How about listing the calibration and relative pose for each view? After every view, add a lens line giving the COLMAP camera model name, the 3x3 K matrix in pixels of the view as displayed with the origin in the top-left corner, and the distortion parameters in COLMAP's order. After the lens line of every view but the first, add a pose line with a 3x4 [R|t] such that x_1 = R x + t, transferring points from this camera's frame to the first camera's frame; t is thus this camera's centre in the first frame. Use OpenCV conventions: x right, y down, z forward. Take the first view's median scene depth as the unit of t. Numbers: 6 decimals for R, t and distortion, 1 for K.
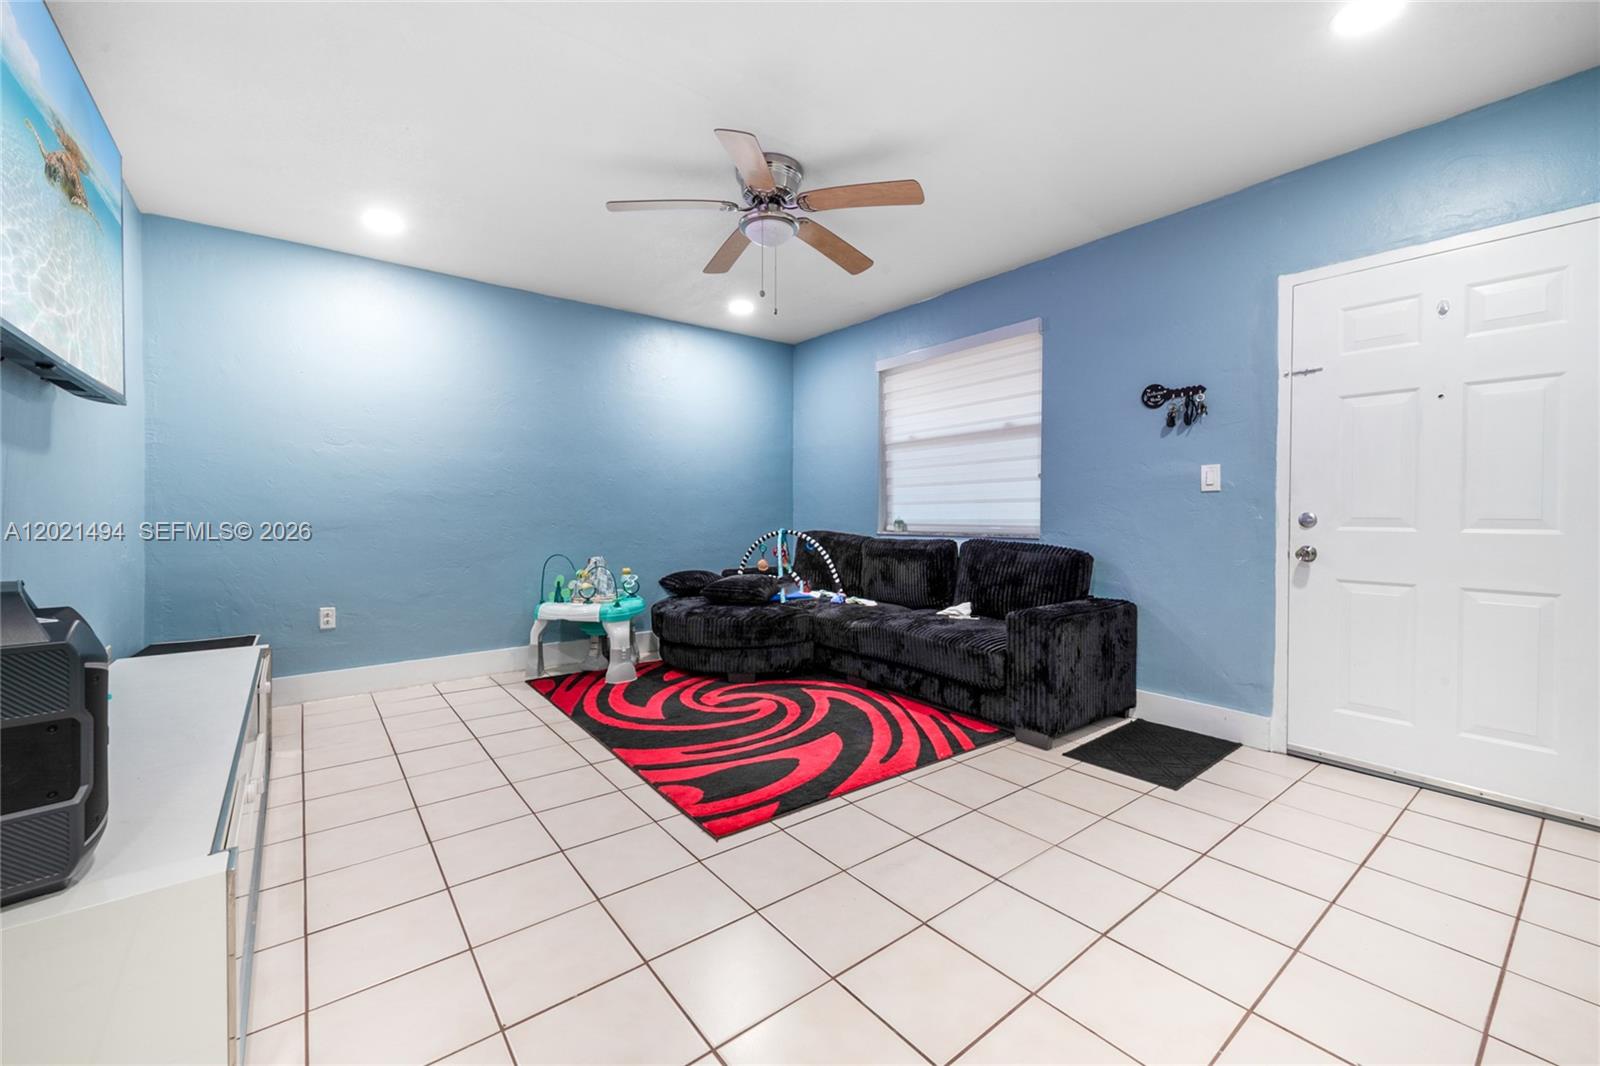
lens RADIAL K [[633.6, 0, 807.4], [0, 633.6, 537.5], [0, 0, 1]] dist [0.014757, -0.000018]
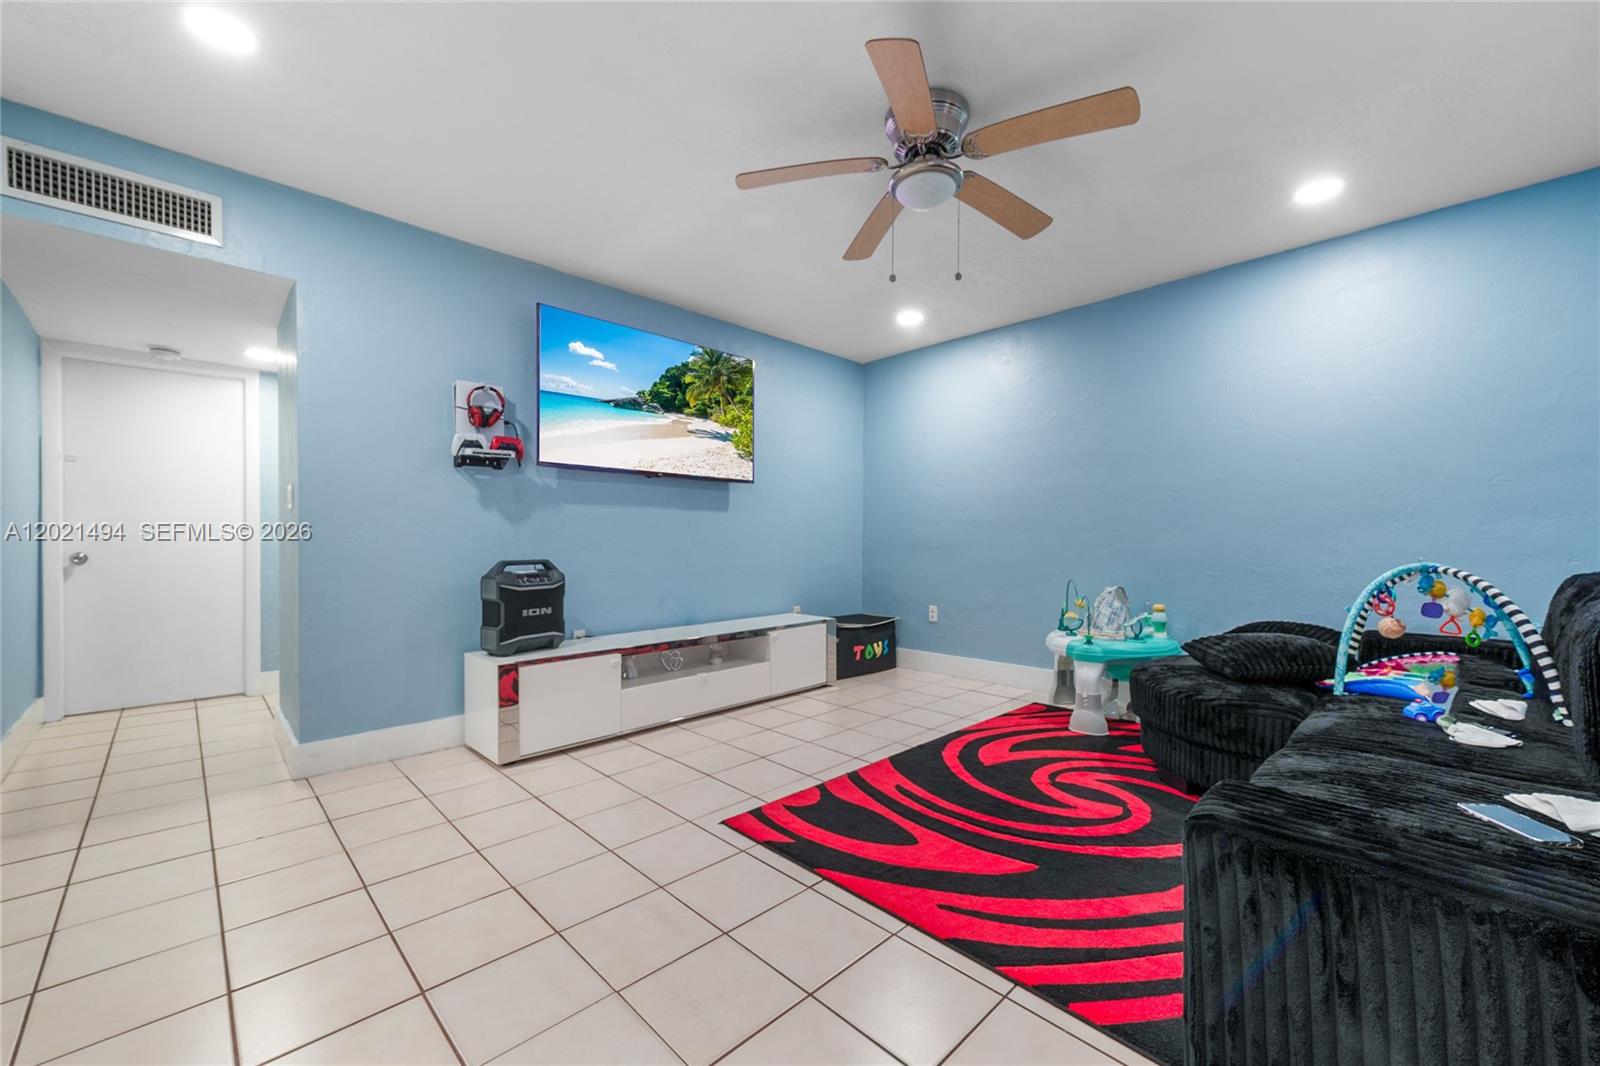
lens RADIAL K [[633.6, 0, 807.4], [0, 633.6, 537.5], [0, 0, 1]] dist [0.014757, -0.000018]
pose [[0.115212, -0.007197, -0.993315, 0.641167], [-0.040704, 0.999100, -0.011960, -0.011139], [0.992507, 0.041809, 0.114815, 0.652110]]
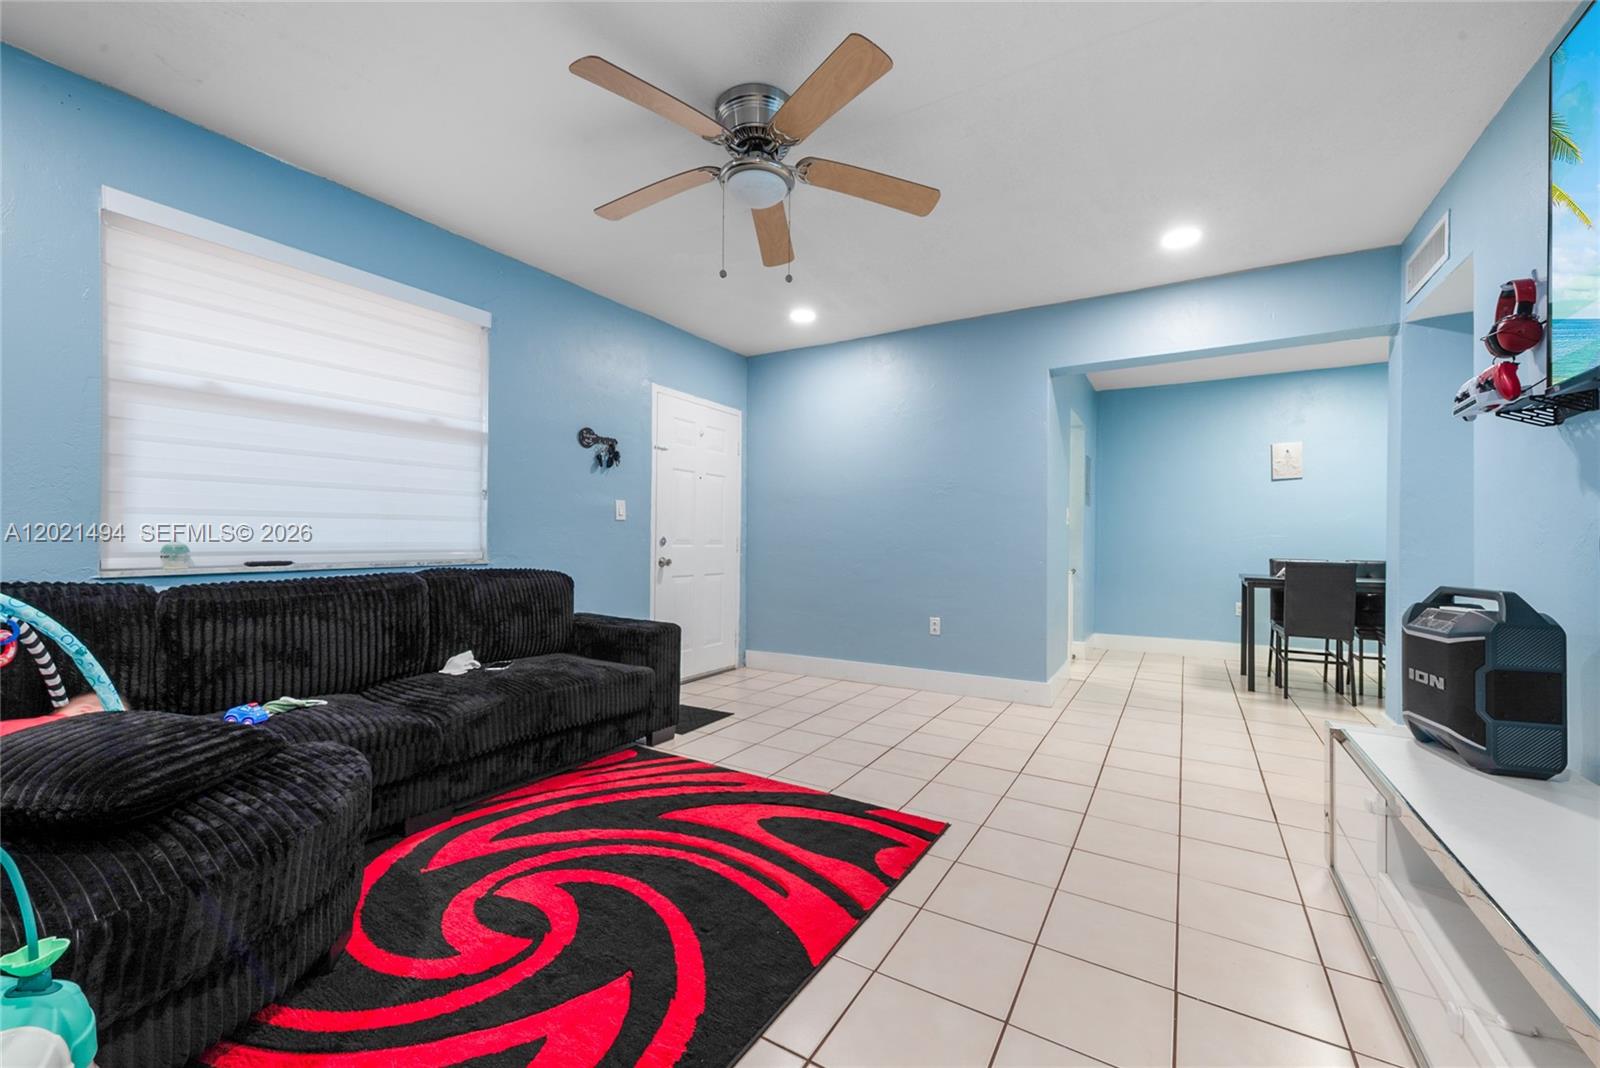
lens RADIAL K [[633.6, 0, 807.4], [0, 633.6, 538.5], [0, 0, 1]] dist [0.014757, -0.000018]
pose [[-0.356593, -0.000261, 0.934260, -0.723393], [0.027381, 0.999567, 0.010730, -0.034848], [-0.933858, 0.029408, -0.356432, 1.058642]]
